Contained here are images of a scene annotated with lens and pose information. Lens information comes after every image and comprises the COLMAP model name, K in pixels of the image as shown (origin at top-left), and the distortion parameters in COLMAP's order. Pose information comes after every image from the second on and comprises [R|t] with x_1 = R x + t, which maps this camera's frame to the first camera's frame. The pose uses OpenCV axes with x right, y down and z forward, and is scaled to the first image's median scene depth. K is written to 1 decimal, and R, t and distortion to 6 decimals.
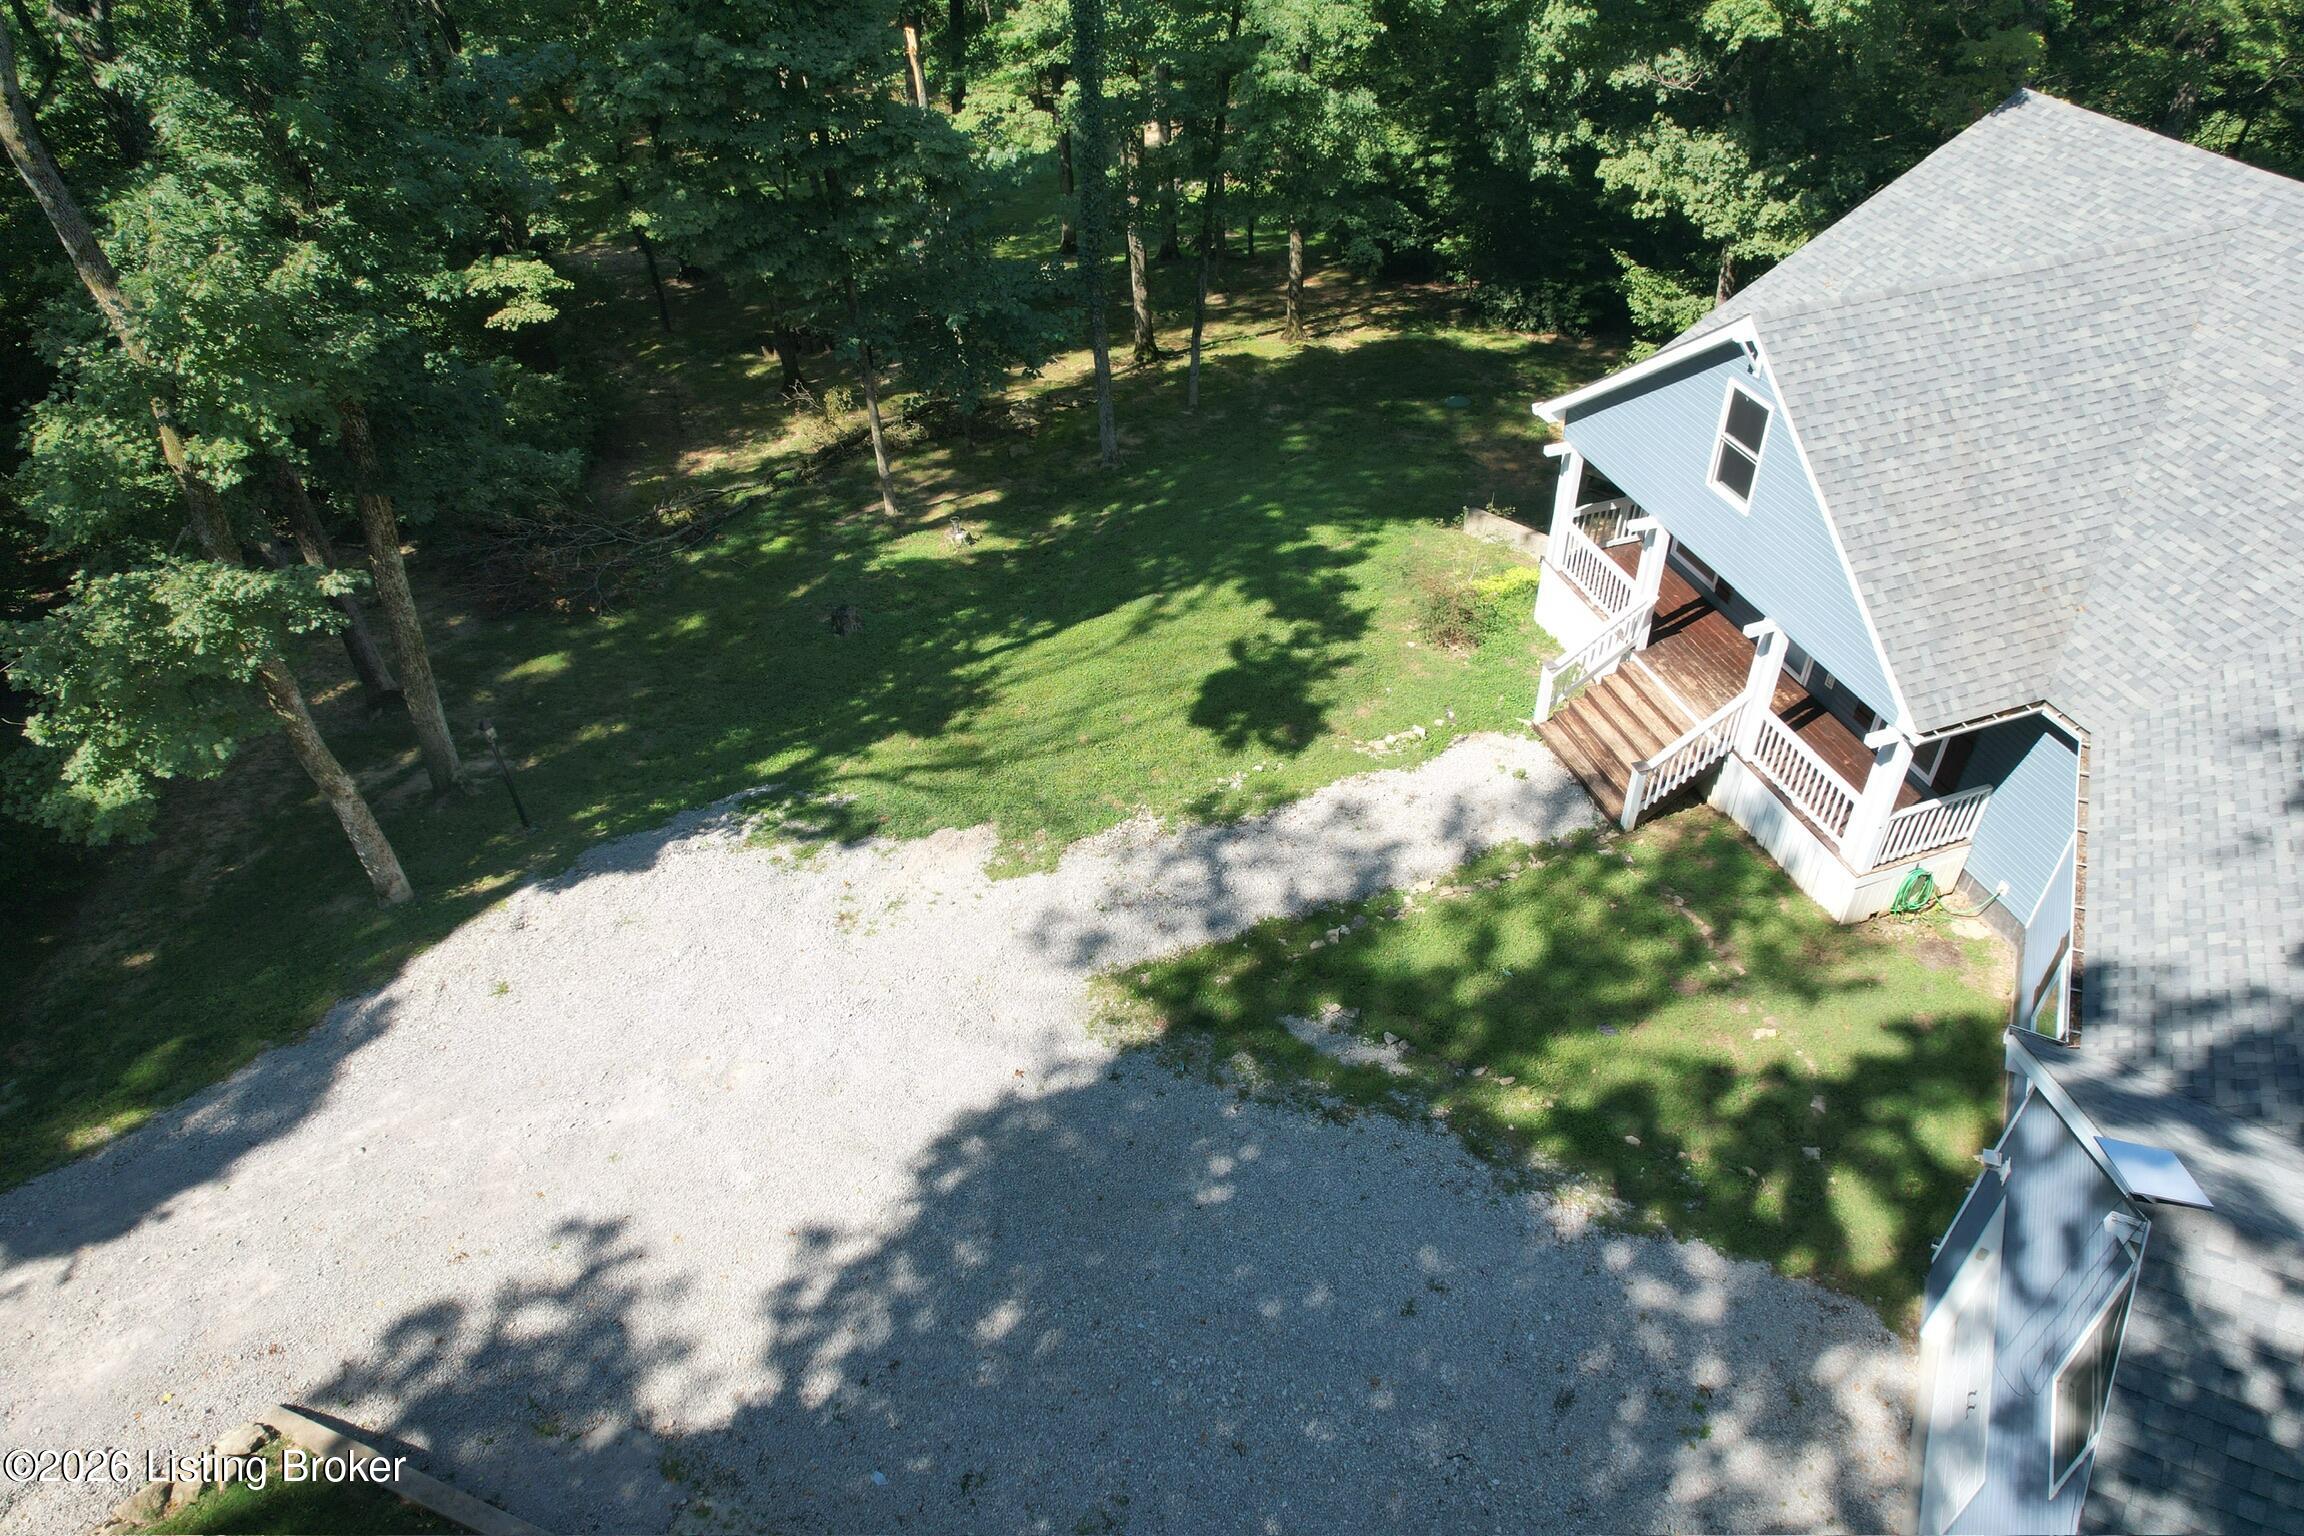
lens RADIAL K [[1491.5, 0, 1156.0], [0, 1491.5, 772.0], [0, 0, 1]] dist [-0.067258, 0.063673]
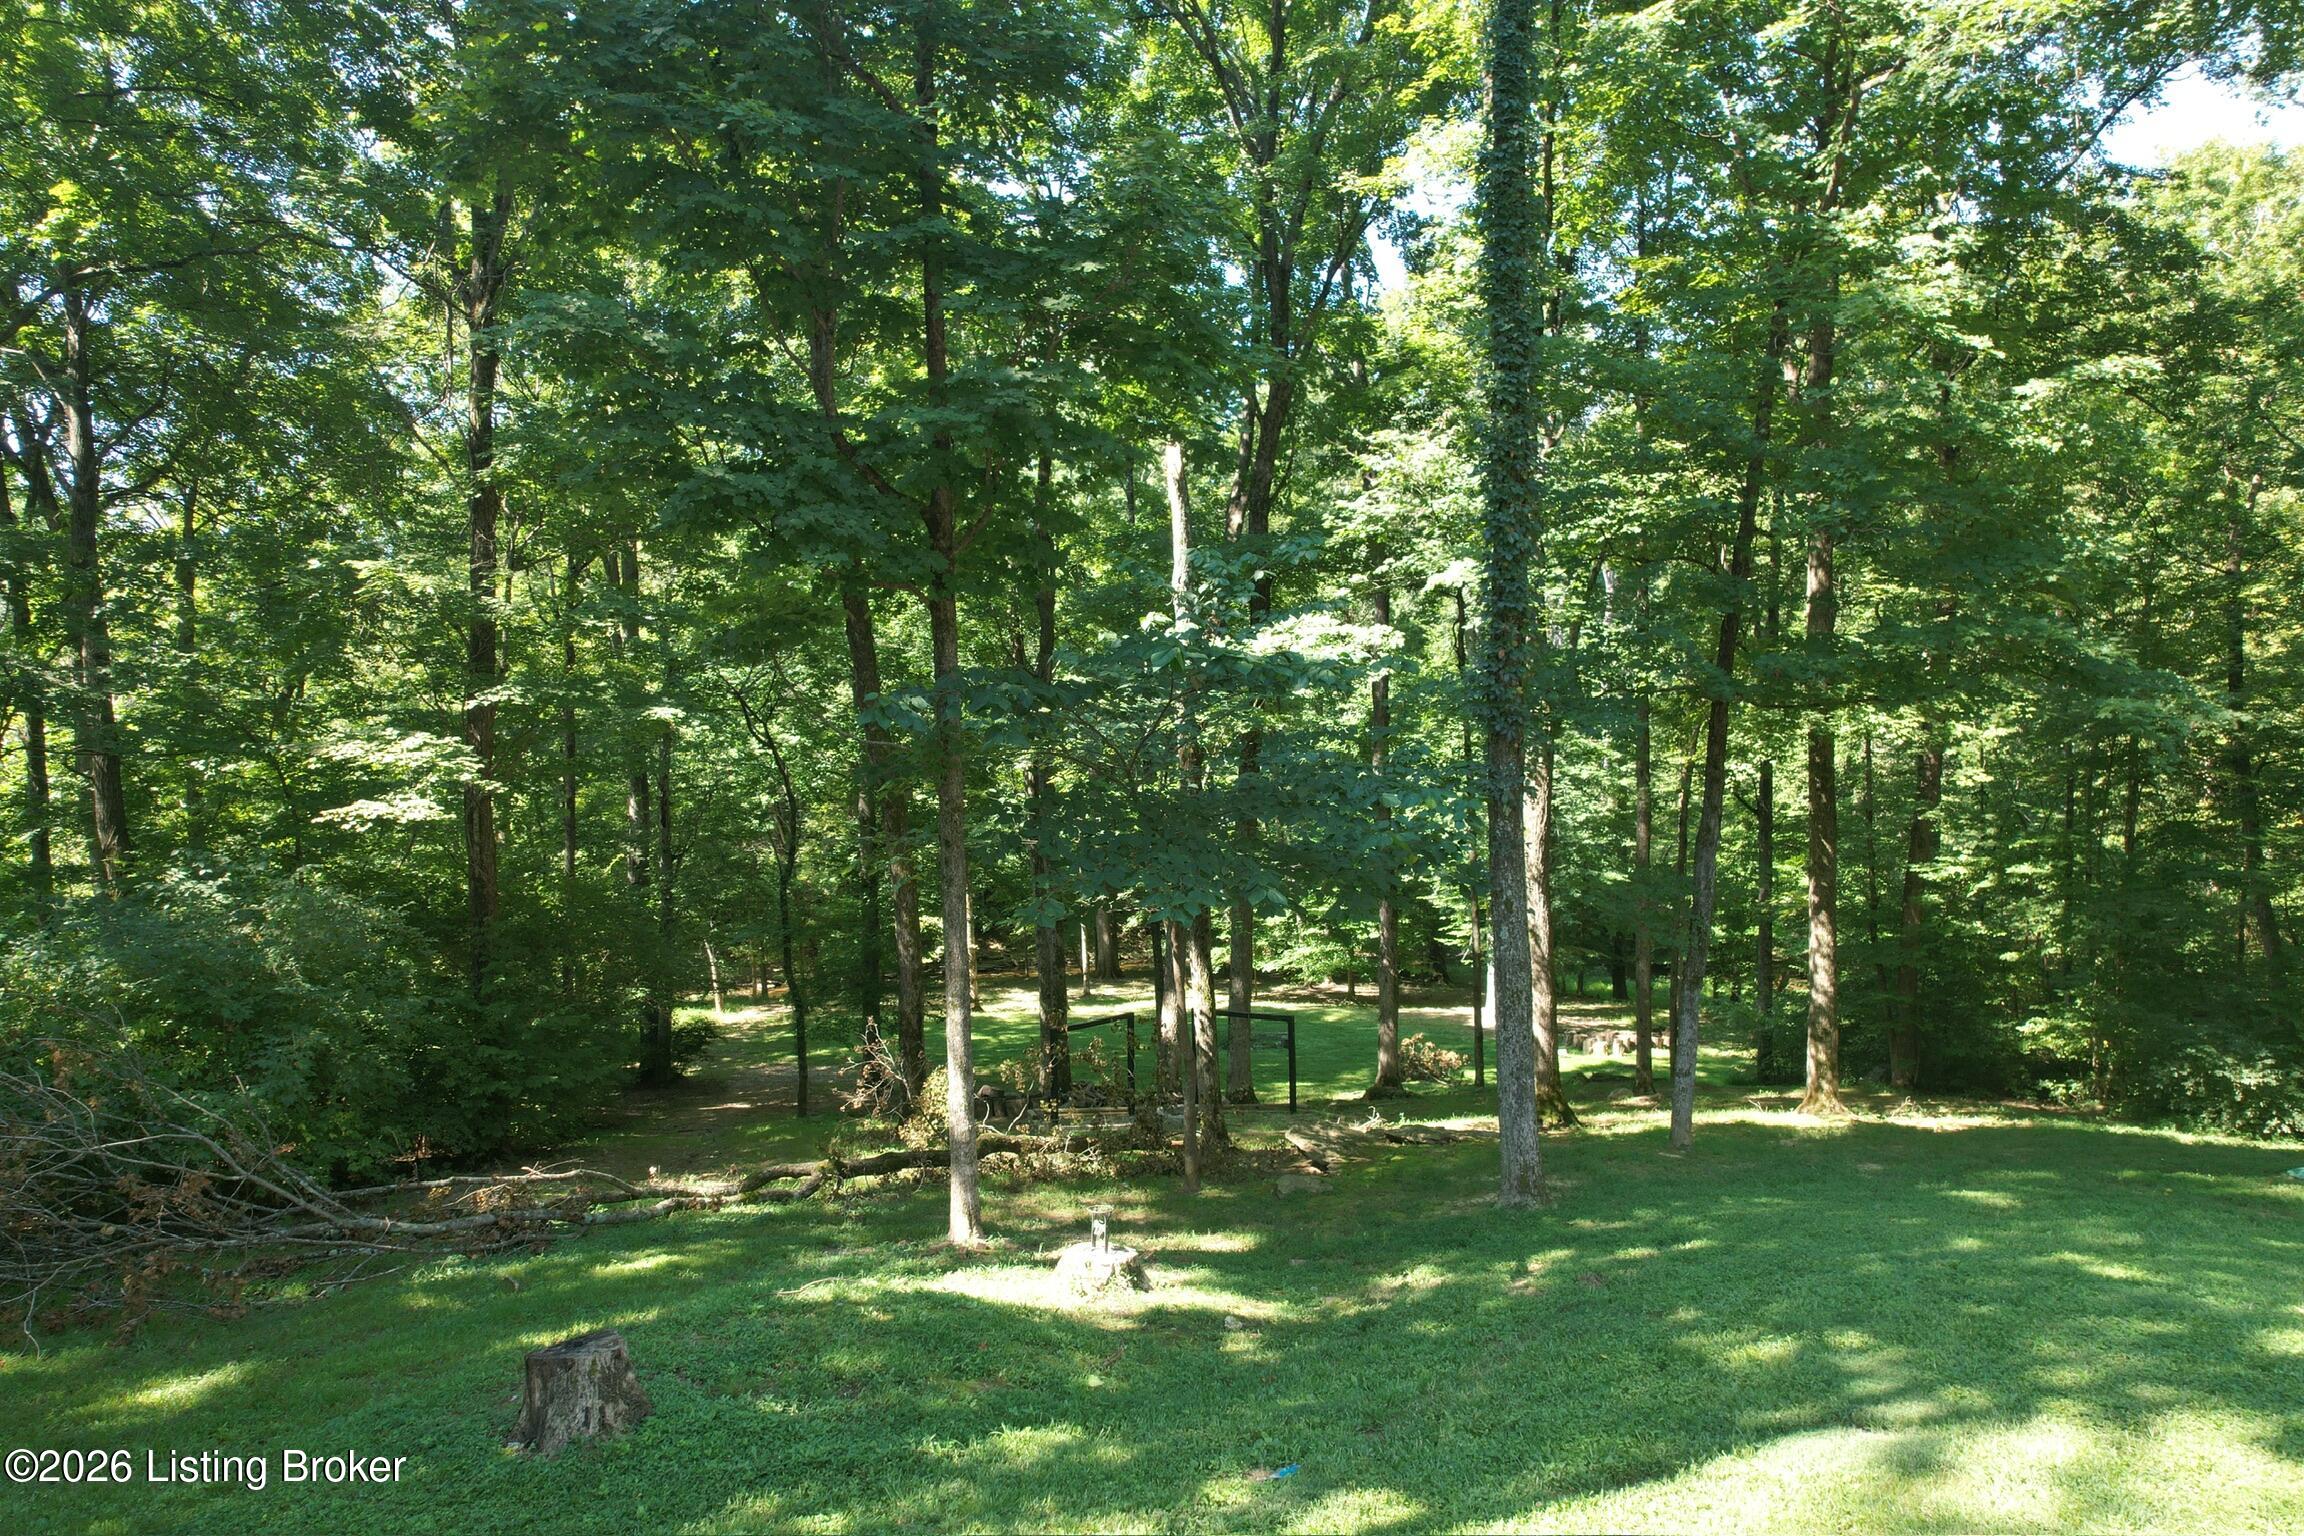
lens RADIAL K [[1491.5, 0, 1156.0], [0, 1491.5, 772.0], [0, 0, 1]] dist [-0.067258, 0.063673]
pose [[0.978688, 0.022698, -0.204093, -0.050596], [-0.143773, 0.785377, -0.602090, -0.040930], [0.146624, 0.618602, 0.771902, 0.622651]]
